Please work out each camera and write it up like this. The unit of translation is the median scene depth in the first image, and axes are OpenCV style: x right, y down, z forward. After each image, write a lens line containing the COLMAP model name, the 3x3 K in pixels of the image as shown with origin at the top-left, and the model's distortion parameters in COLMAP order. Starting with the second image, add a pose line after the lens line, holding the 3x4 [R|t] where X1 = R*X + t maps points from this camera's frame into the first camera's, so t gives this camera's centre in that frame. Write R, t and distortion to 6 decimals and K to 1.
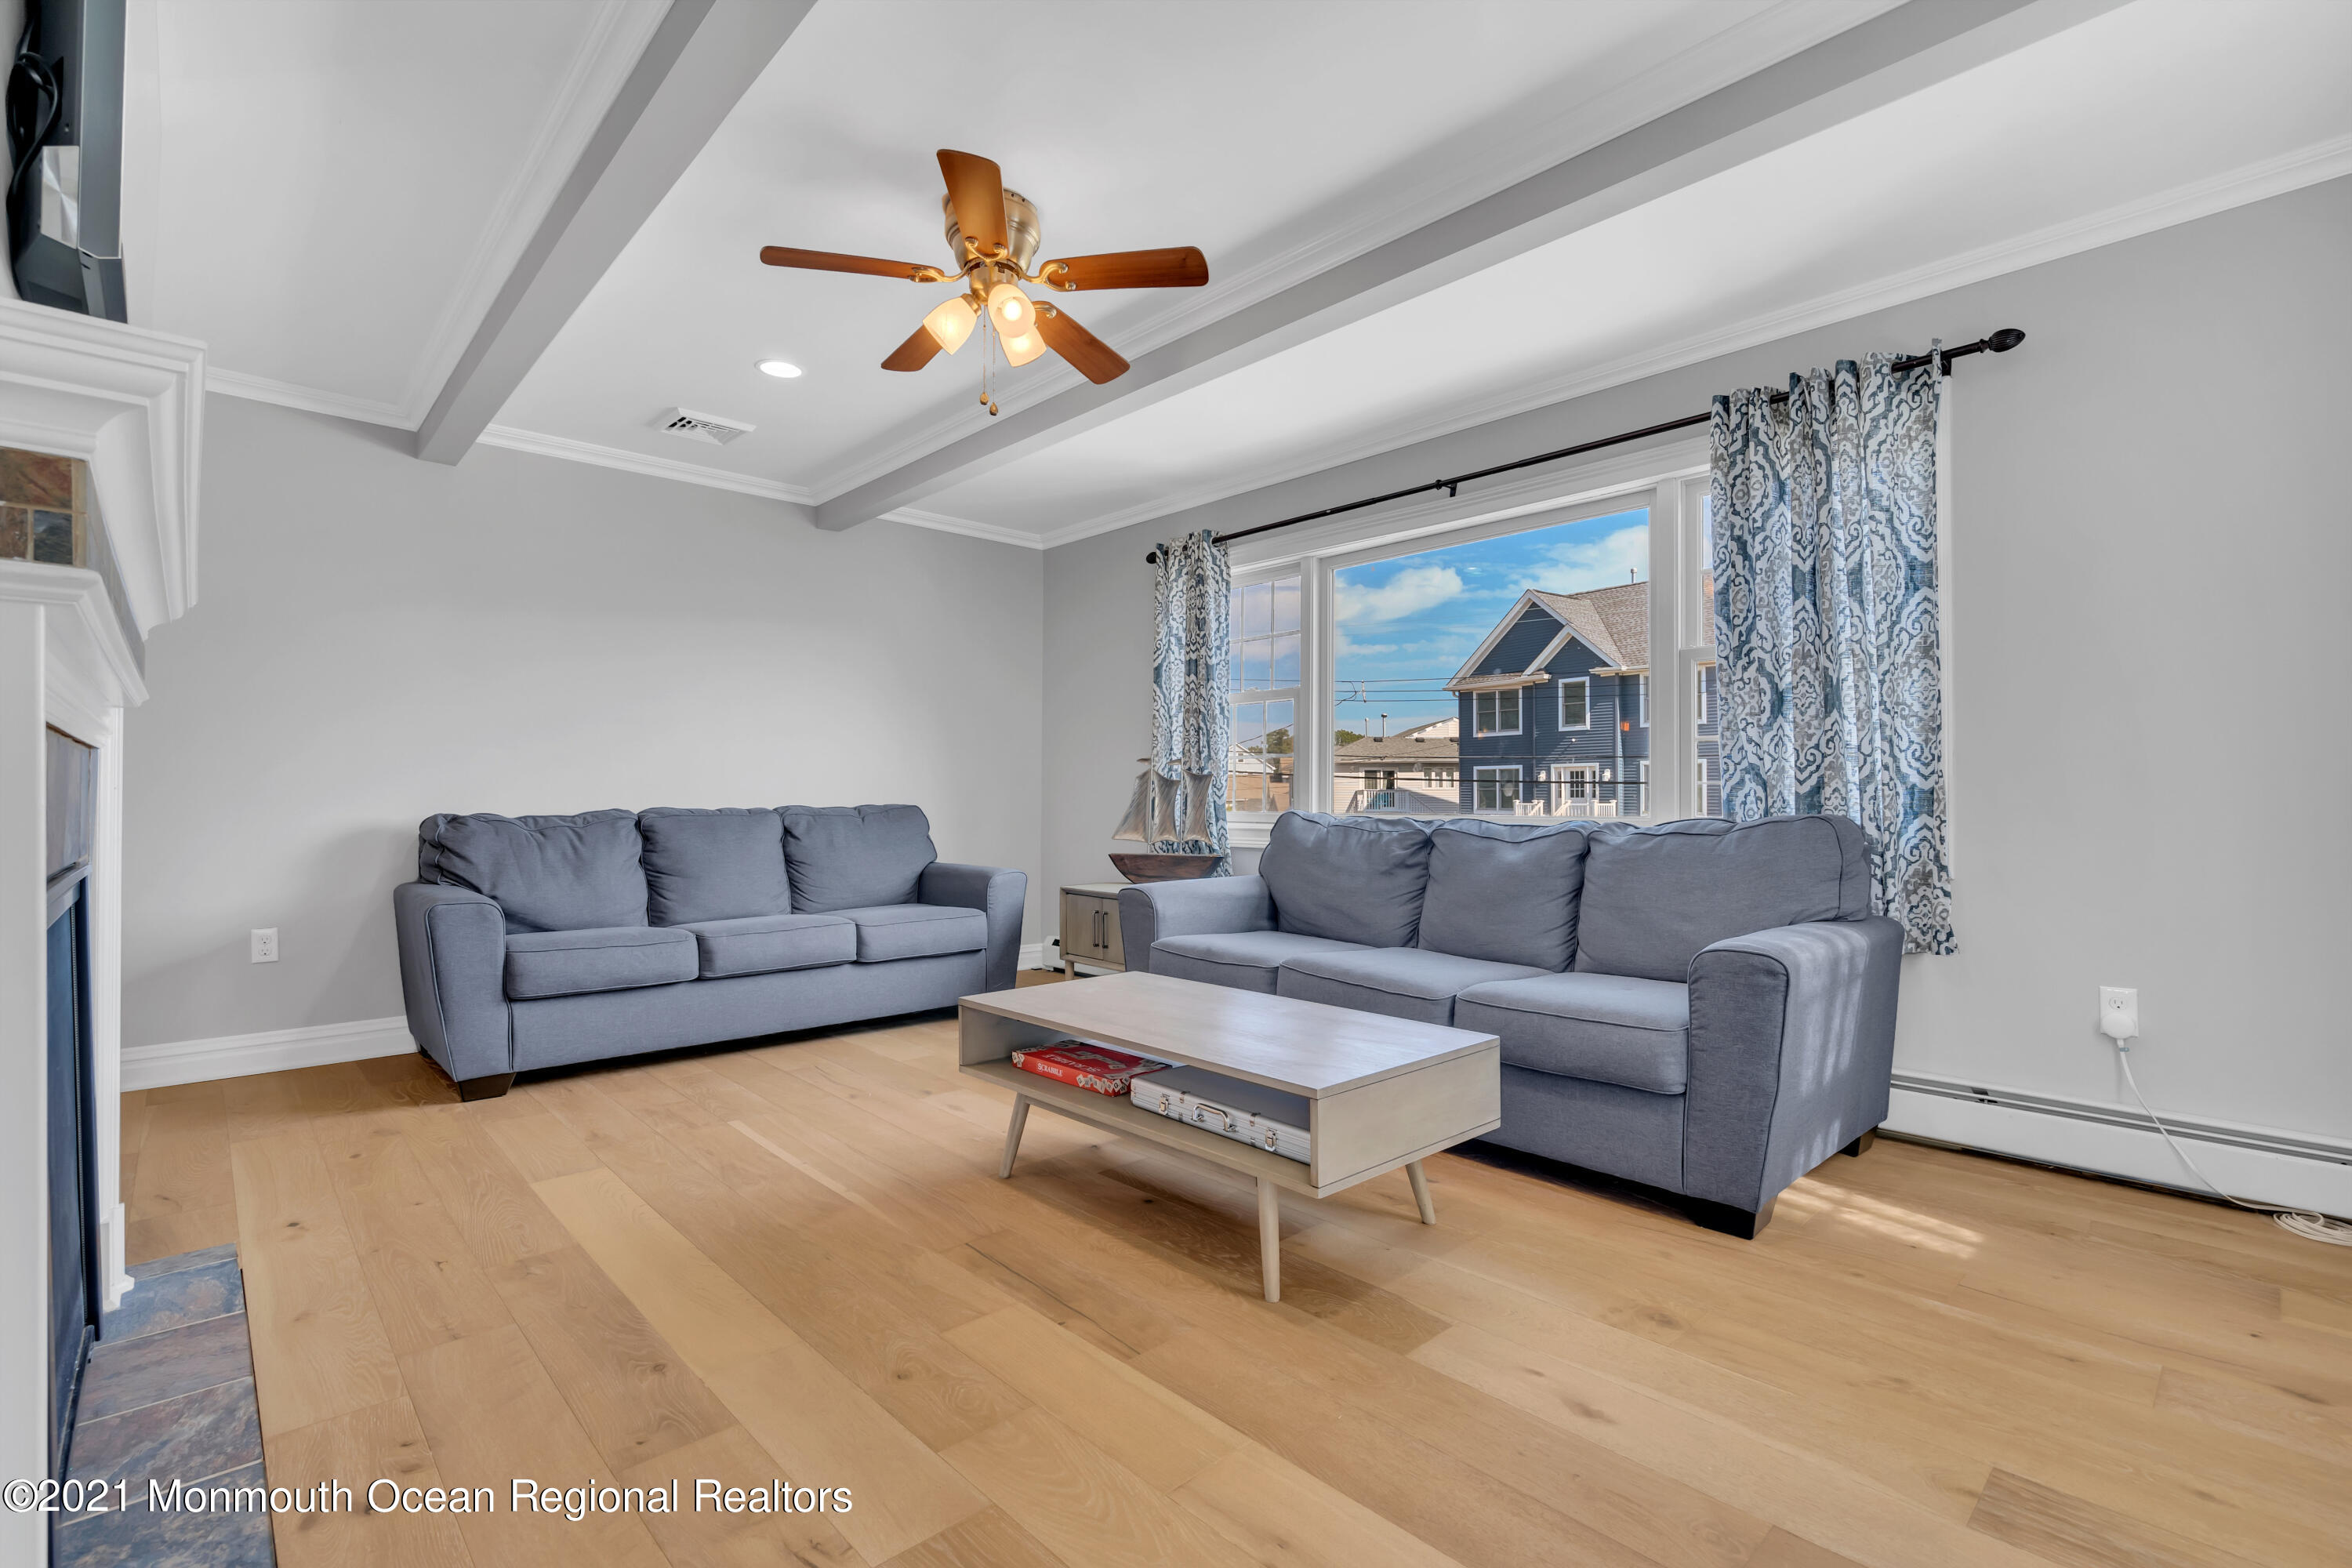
lens RADIAL K [[1064.7, 0, 1173.4], [0, 1064.7, 790.5], [0, 0, 1]] dist [-0.004818, 0.001866]
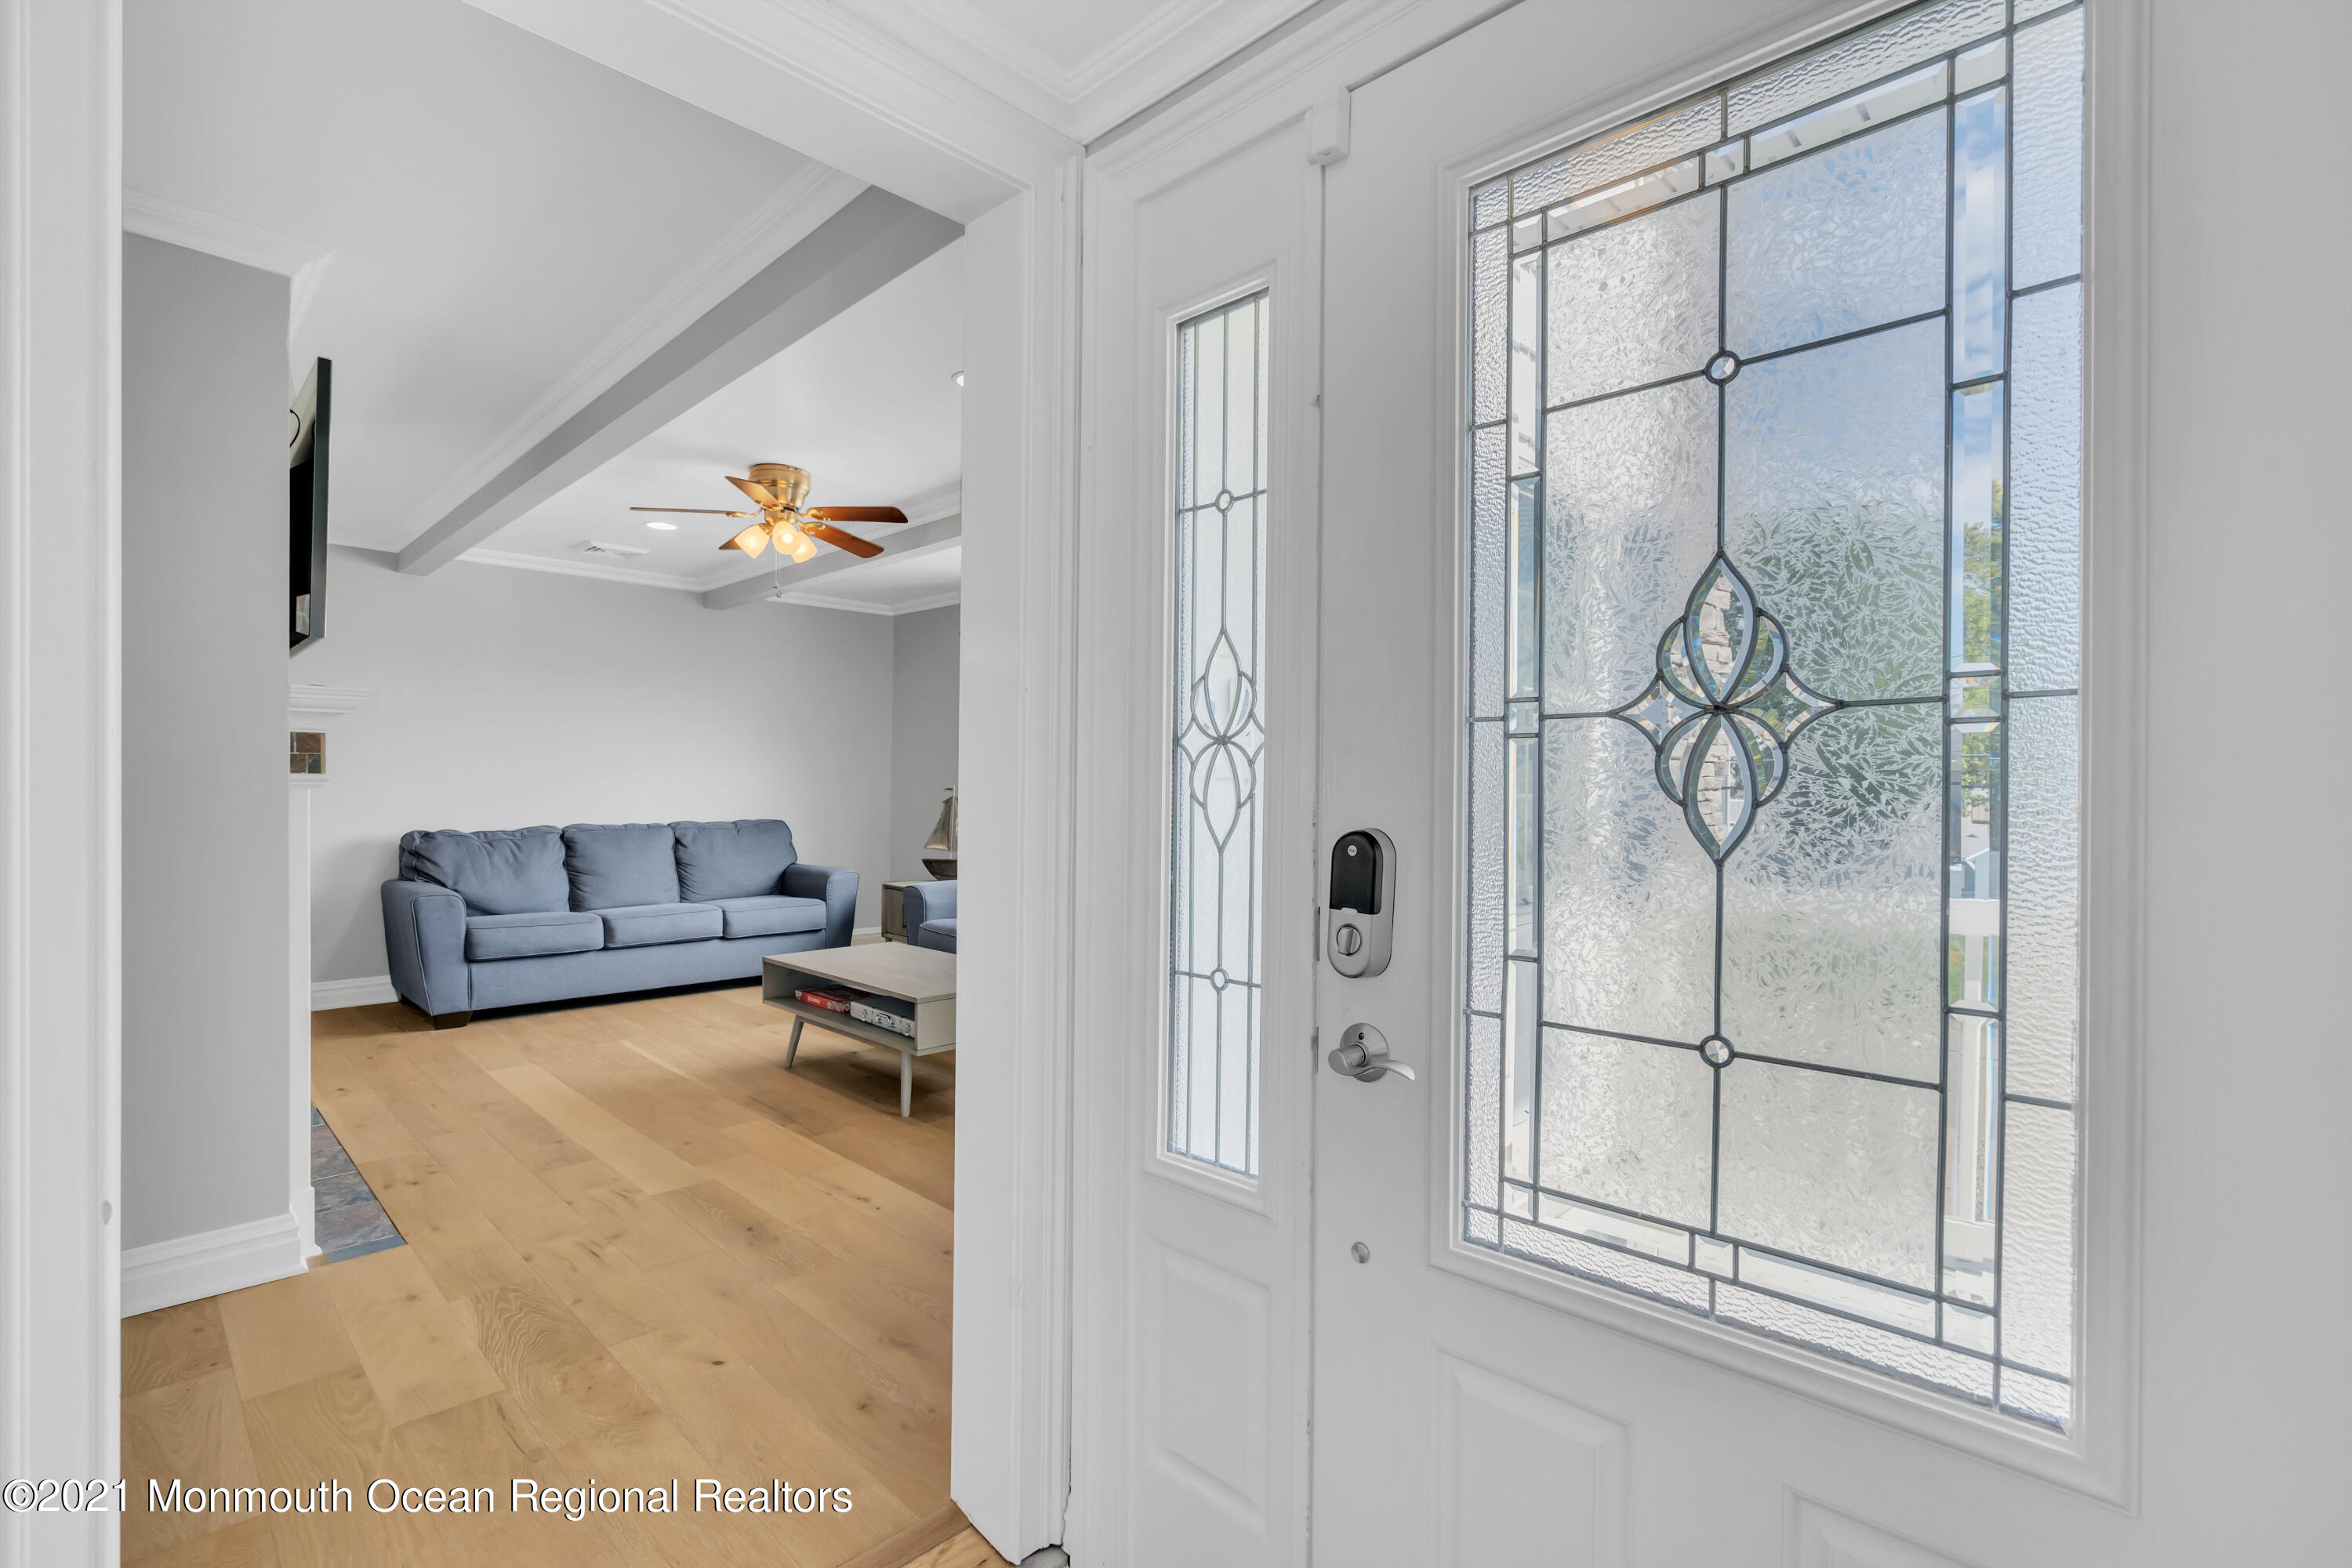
lens RADIAL K [[1064.7, 0, 1173.8], [0, 1064.7, 790.2], [0, 0, 1]] dist [-0.004818, 0.001866]
pose [[0.999064, 0.007748, 0.042566, 0.284042], [-0.008243, 0.999900, 0.011470, -0.064169], [-0.042473, -0.011810, 0.999028, -0.505977]]
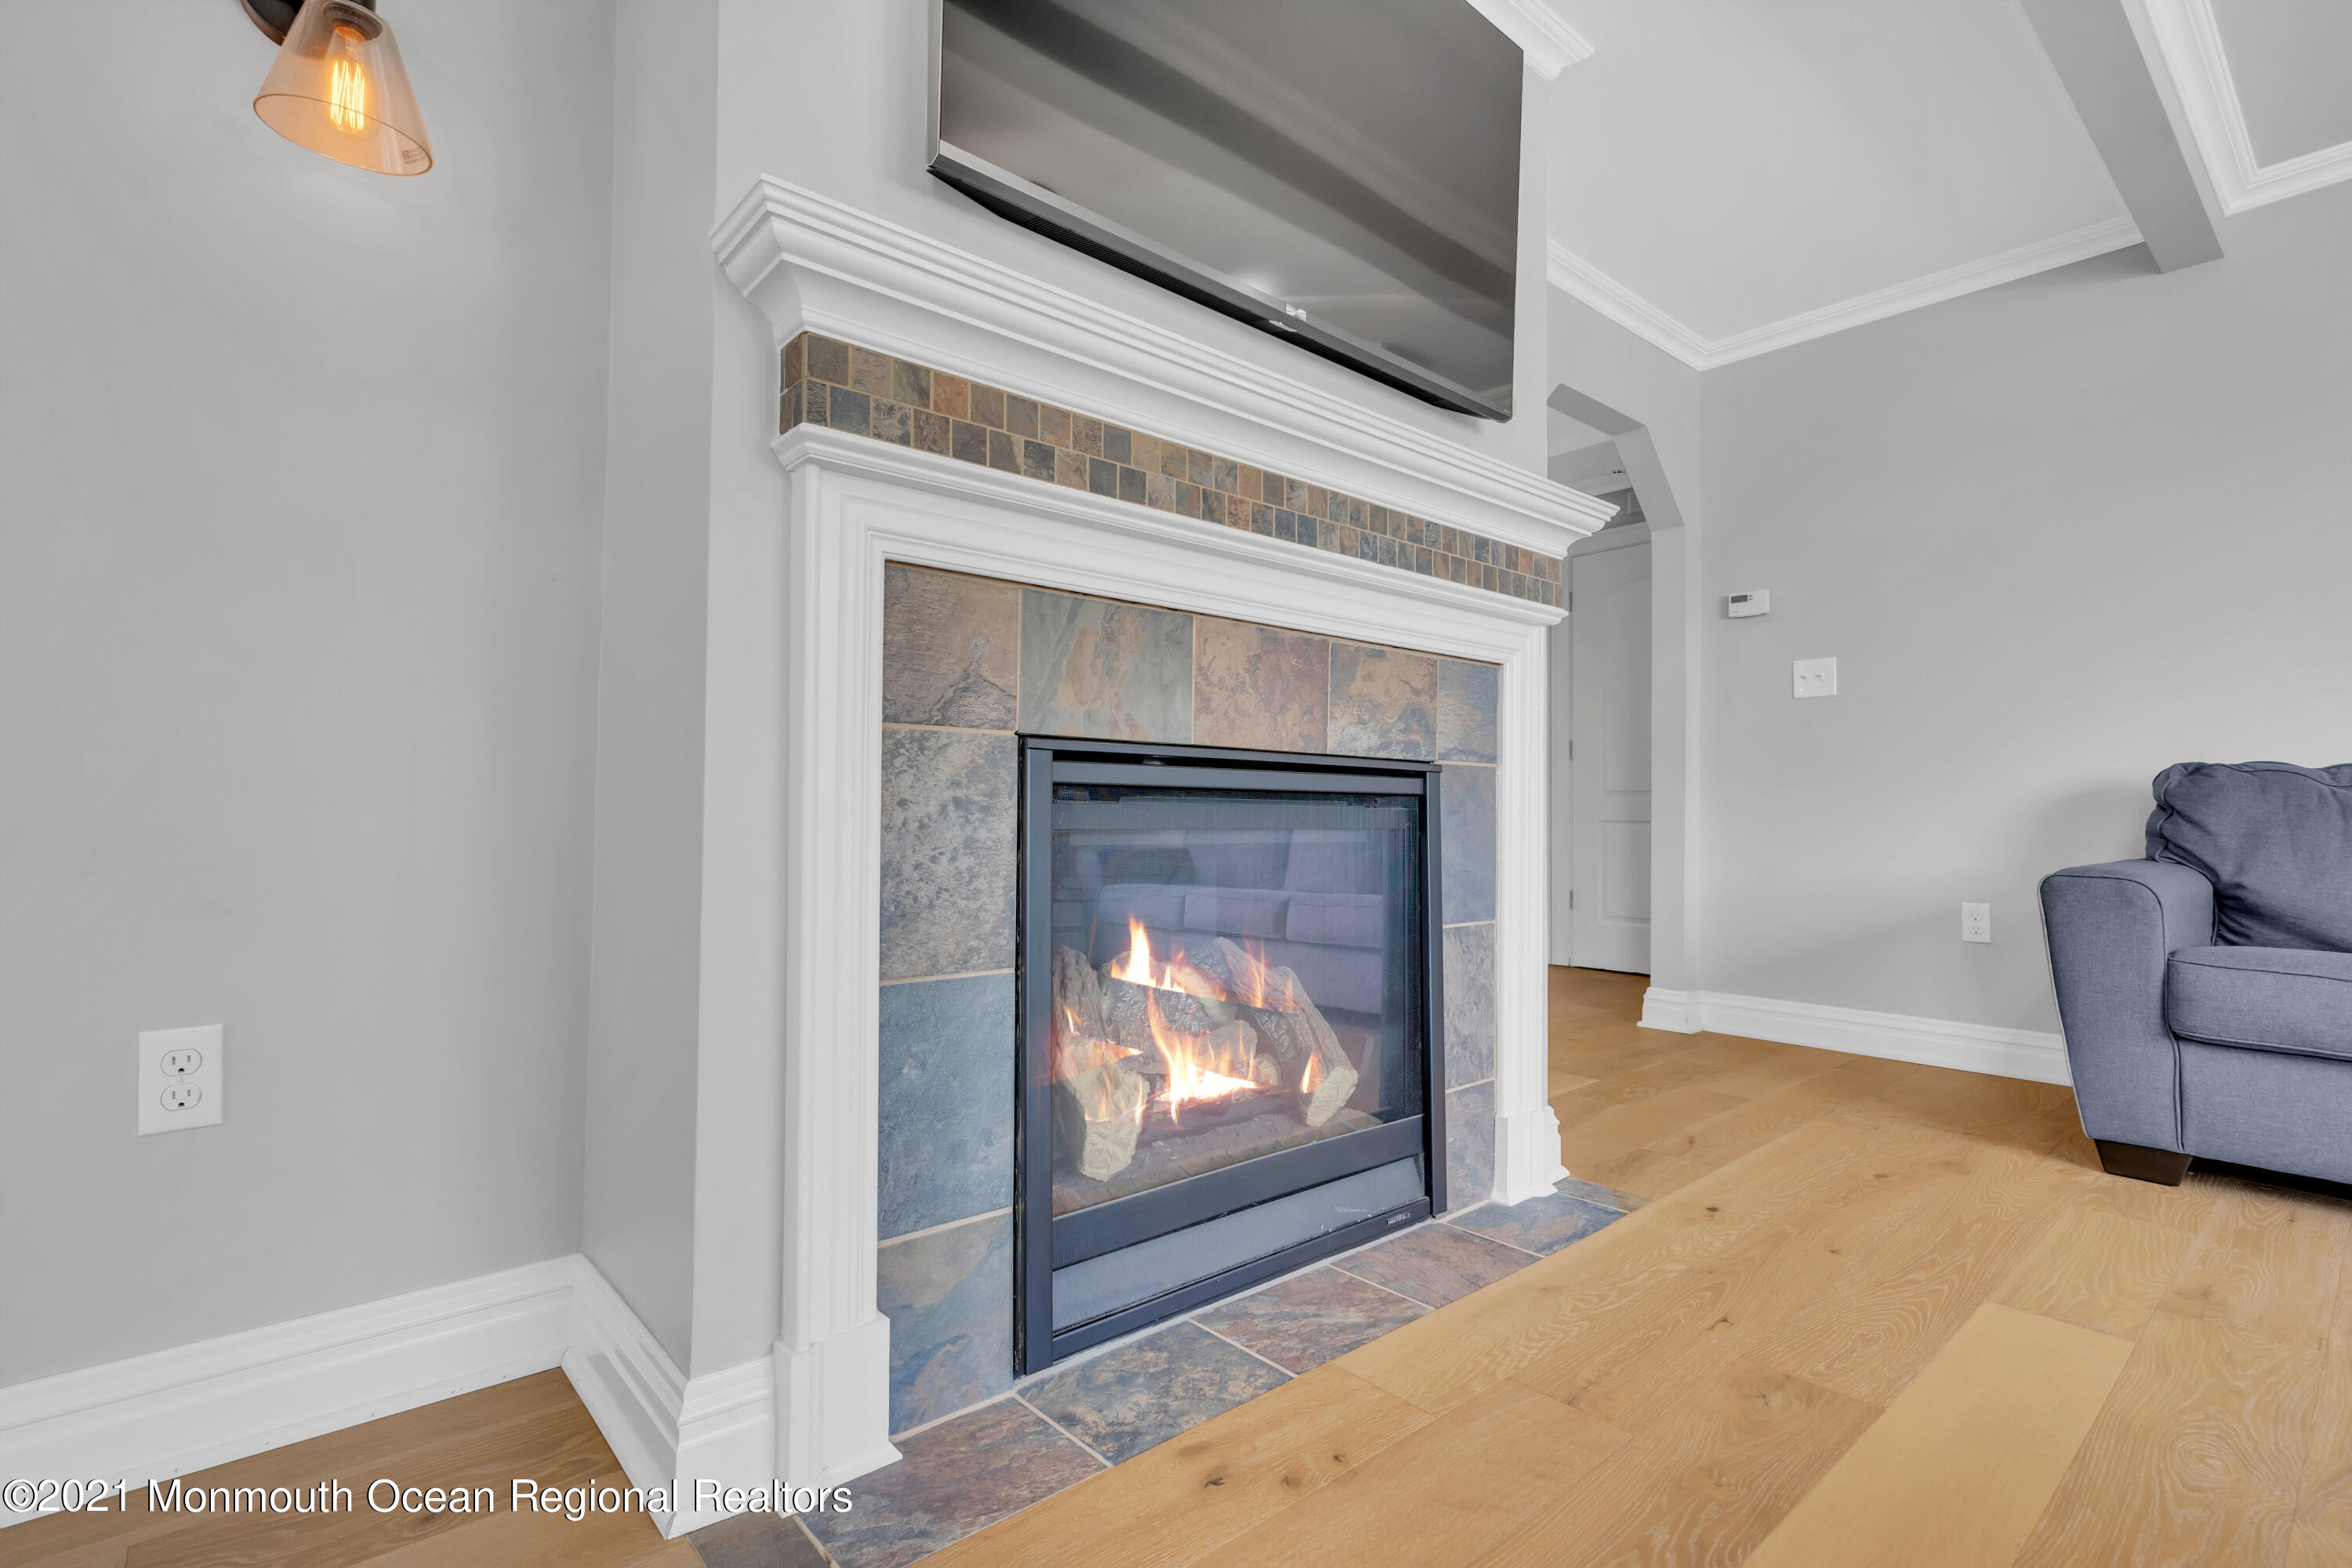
lens RADIAL K [[1064.7, 0, 1166.2], [0, 1064.7, 789.3], [0, 0, 1]] dist [-0.004818, 0.001866]
pose [[-0.044542, -0.024837, -0.998699, 0.040791], [0.001695, 0.999688, -0.024938, 0.064127], [0.999006, -0.002804, -0.044486, 0.426382]]
